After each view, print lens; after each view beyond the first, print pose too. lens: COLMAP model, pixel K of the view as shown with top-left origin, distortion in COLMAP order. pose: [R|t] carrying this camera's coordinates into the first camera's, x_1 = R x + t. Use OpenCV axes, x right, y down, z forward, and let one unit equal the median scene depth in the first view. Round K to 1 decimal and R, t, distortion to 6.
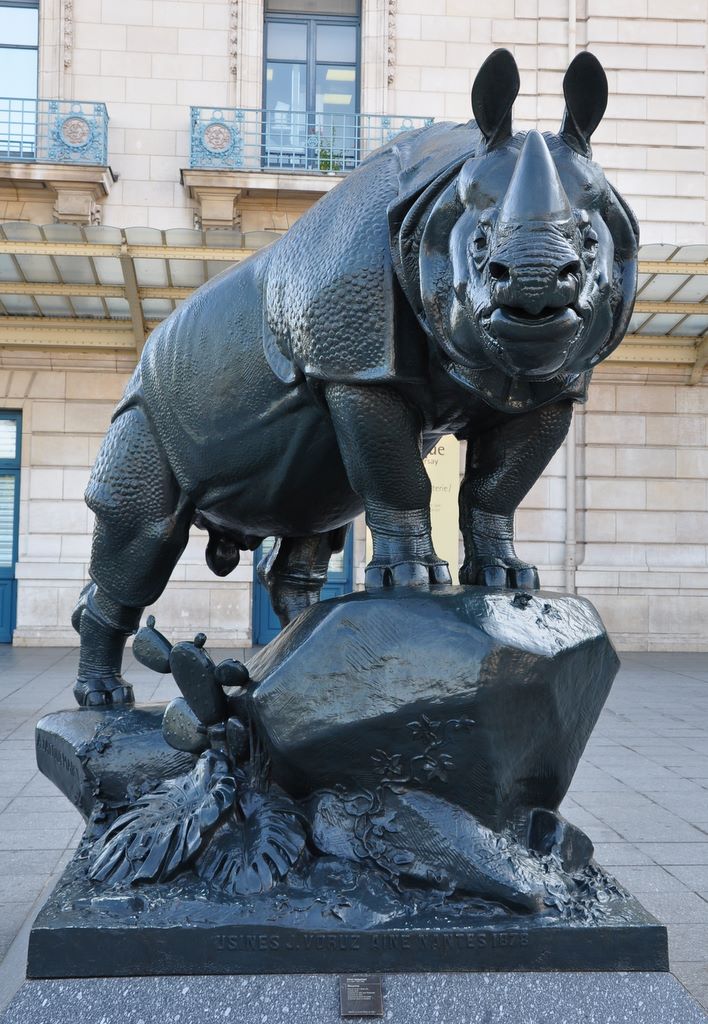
lens RADIAL K [[1306.8, 0, 354.1], [0, 1306.8, 464.7], [0, 0, 1]] dist [0.094444, 0.040803]
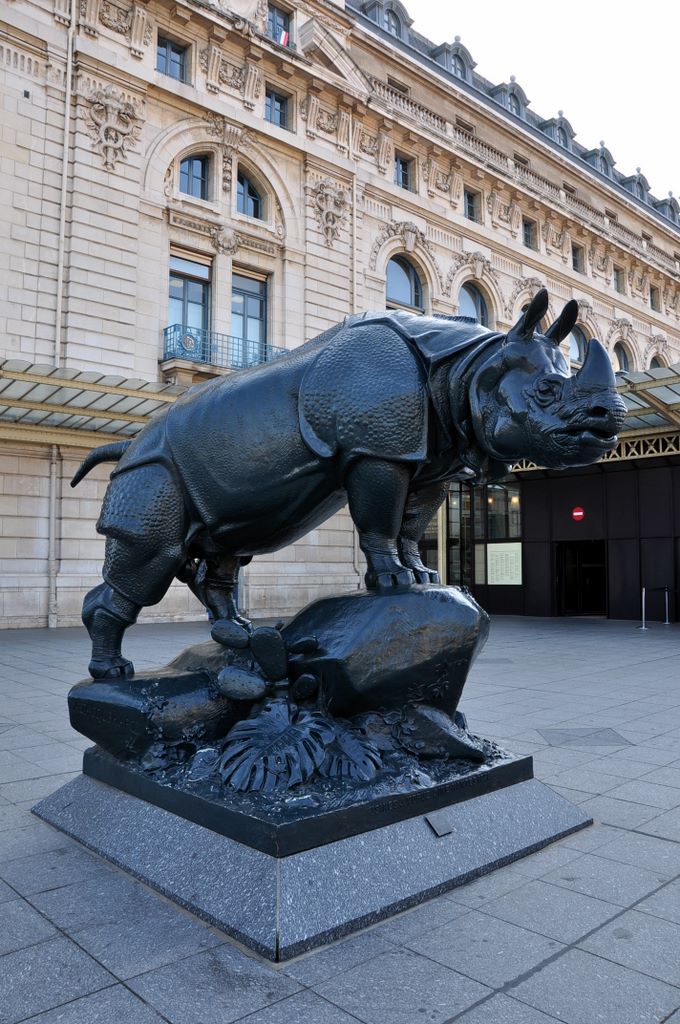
lens RADIAL K [[780.9, 0, 340.0], [0, 780.9, 512.0], [0, 0, 1]] dist [-0.086727, 0.000176]
pose [[0.799472, 0.028693, 0.600018, -0.613930], [-0.028057, 0.999552, -0.010416, 0.012750], [-0.600048, -0.008507, 0.799919, 0.256071]]
